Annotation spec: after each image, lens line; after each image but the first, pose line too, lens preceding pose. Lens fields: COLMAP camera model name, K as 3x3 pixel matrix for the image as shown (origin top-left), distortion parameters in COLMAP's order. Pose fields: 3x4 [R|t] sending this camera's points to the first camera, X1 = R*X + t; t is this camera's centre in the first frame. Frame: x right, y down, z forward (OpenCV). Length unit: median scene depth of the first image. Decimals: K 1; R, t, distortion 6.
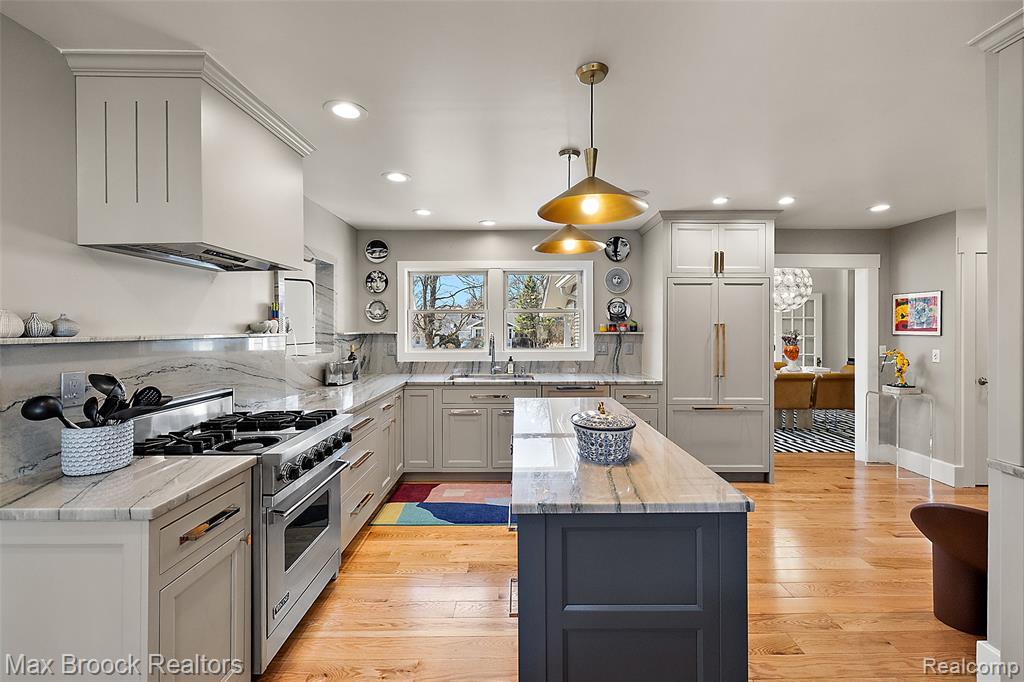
lens RADIAL K [[437.6, 0, 522.0], [0, 437.6, 329.3], [0, 0, 1]] dist [0.010232, 0.000046]
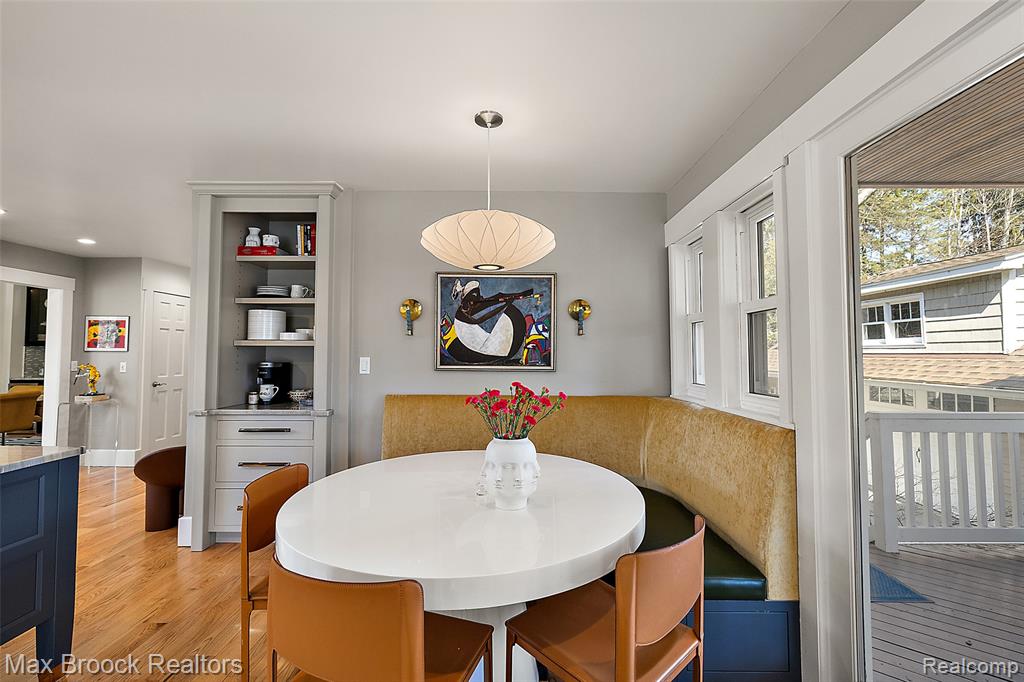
lens RADIAL K [[437.6, 0, 513.8], [0, 437.6, 337.6], [0, 0, 1]] dist [0.010232, 0.000046]
pose [[0.028573, 0.038404, 0.998854, -0.273656], [0.001530, 0.999259, -0.038464, 0.023380], [-0.999591, 0.002627, 0.028493, -0.143839]]
